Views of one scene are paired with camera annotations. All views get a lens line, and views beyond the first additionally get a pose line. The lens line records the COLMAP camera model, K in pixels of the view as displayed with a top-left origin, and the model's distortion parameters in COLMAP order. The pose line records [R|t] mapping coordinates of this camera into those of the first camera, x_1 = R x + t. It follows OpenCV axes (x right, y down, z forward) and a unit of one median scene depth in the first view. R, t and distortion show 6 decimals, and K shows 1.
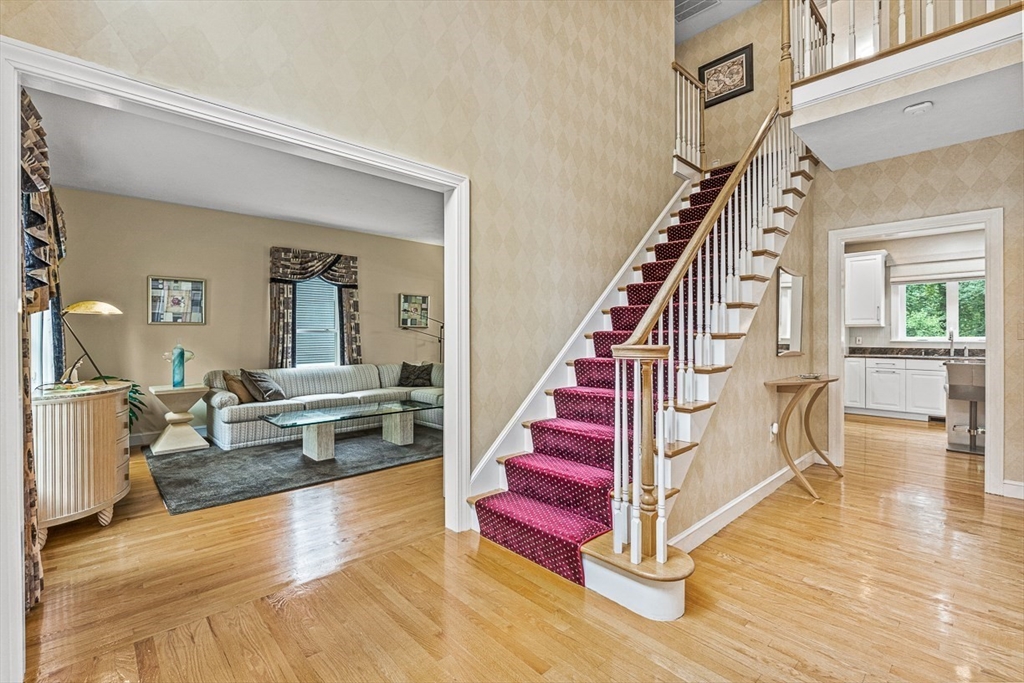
lens RADIAL K [[452.5, 0, 512.2], [0, 452.5, 334.8], [0, 0, 1]] dist [-0.011213, -0.000281]
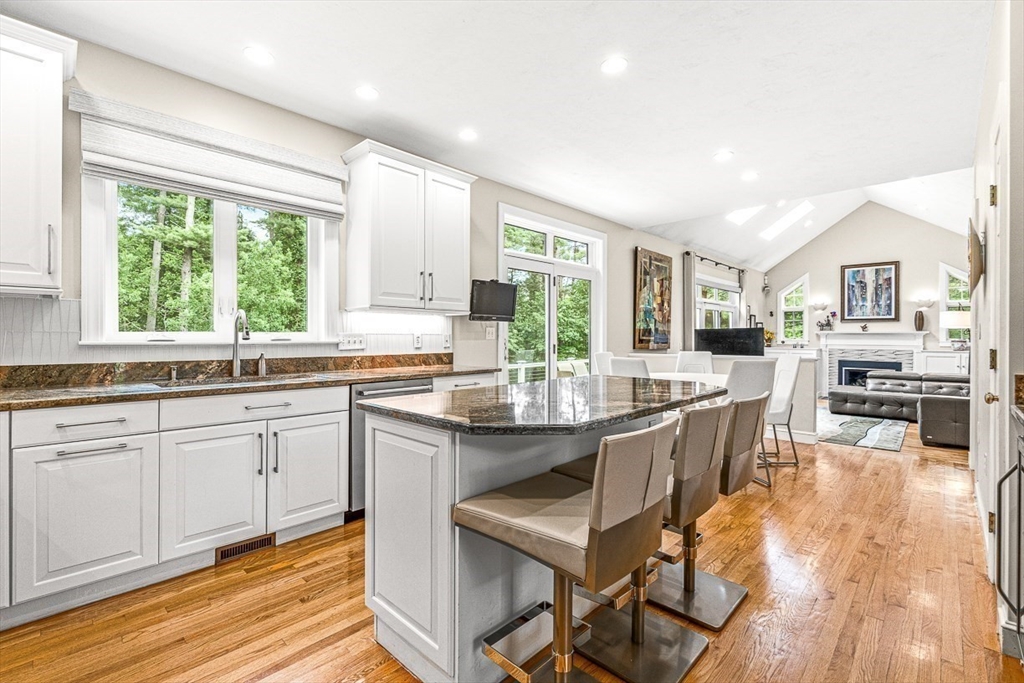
lens RADIAL K [[452.5, 0, 514.1], [0, 452.5, 338.6], [0, 0, 1]] dist [-0.011213, -0.000281]
pose [[-0.055912, 0.004178, 0.998427, 0.508265], [0.001621, 0.999990, -0.004094, 0.012179], [-0.998434, 0.001389, -0.055919, 0.714011]]
